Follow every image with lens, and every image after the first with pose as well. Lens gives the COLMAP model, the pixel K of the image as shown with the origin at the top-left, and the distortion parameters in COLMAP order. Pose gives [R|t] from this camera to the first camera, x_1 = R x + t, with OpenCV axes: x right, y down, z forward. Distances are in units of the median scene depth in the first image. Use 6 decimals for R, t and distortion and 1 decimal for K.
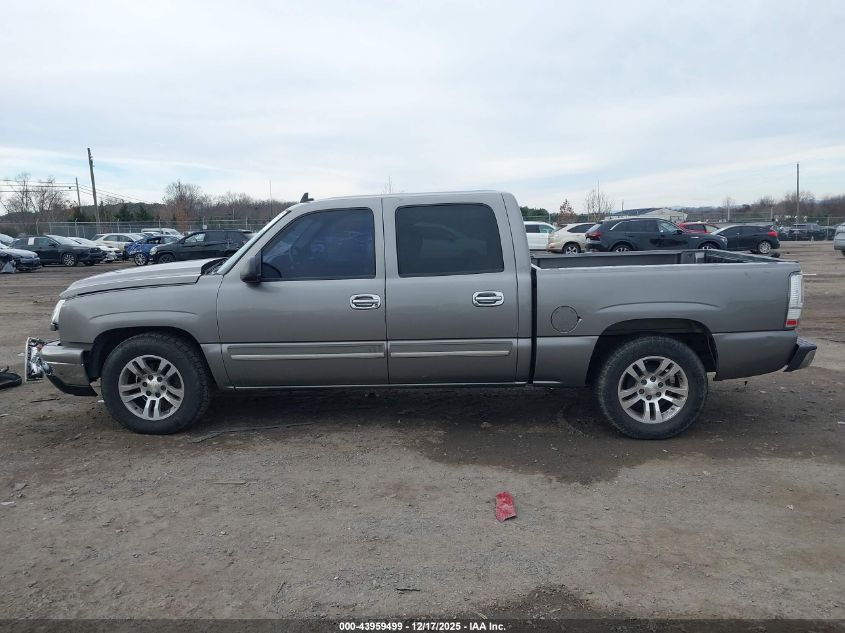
lens RADIAL K [[663.8, 0, 418.1], [0, 663.8, 309.1], [0, 0, 1]] dist [0.093256, -0.175087]
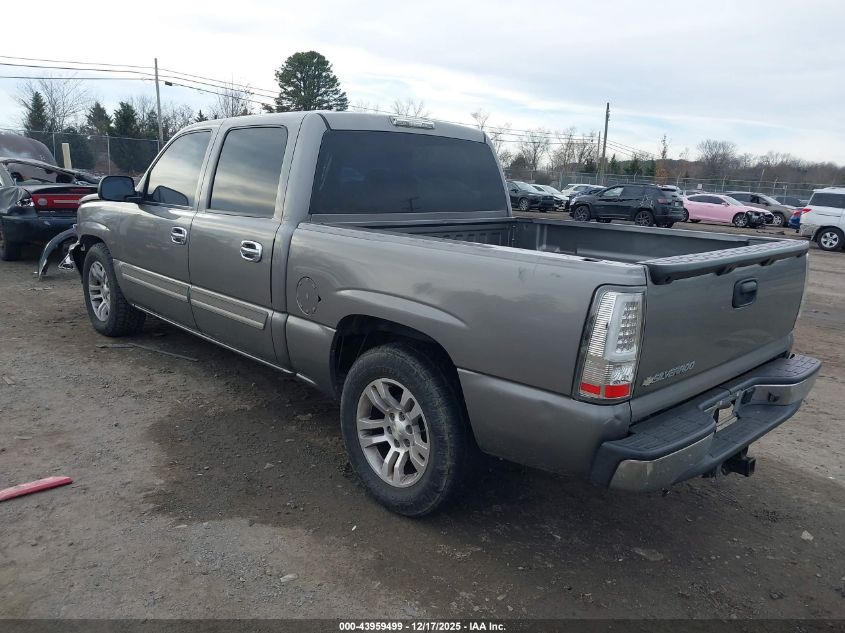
lens RADIAL K [[663.8, 0, 418.1], [0, 663.8, 309.1], [0, 0, 1]] dist [0.093256, -0.175087]
pose [[0.721558, 0.193556, -0.664748, 0.722393], [-0.152616, 0.980976, 0.119974, -0.067436], [0.675324, 0.014883, 0.737371, 0.528798]]
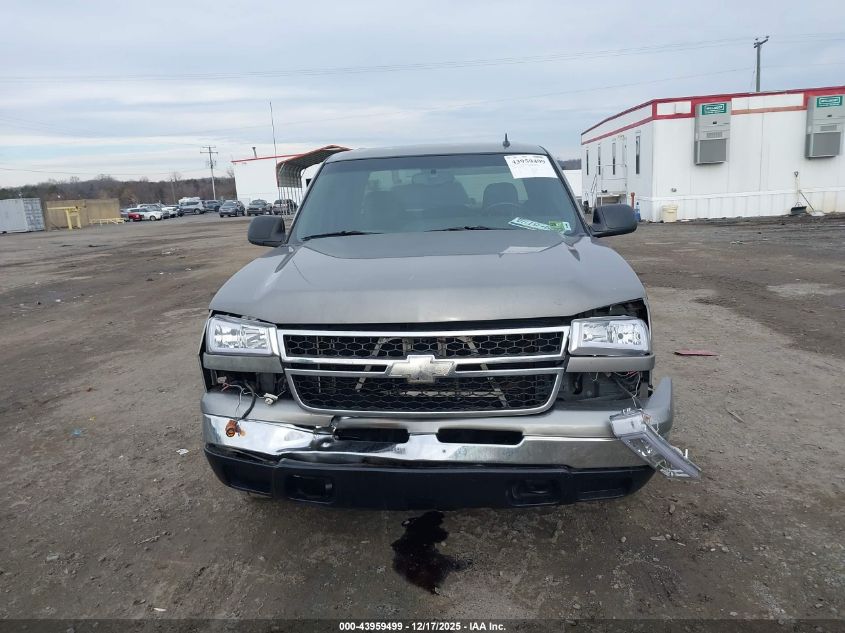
lens RADIAL K [[681.8, 0, 420.2], [0, 681.8, 306.2], [0, 0, 1]] dist [0.017223, 0.004626]
pose [[0.008495, -0.156342, 0.987666, -1.043161], [0.179714, 0.971859, 0.152294, -0.120966], [-0.983682, 0.176204, 0.036352, 1.144331]]
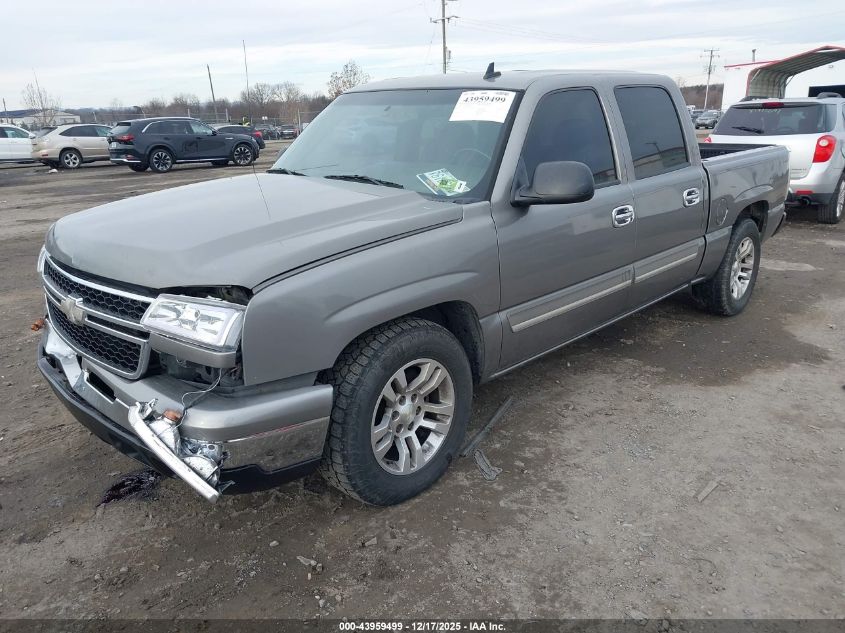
lens RADIAL K [[681.8, 0, 420.2], [0, 681.8, 306.2], [0, 0, 1]] dist [0.017223, 0.004626]
pose [[0.654903, -0.203679, 0.727748, -0.772941], [0.108347, 0.978353, 0.176315, -0.068787], [-0.747906, -0.036620, 0.662794, 0.618402]]
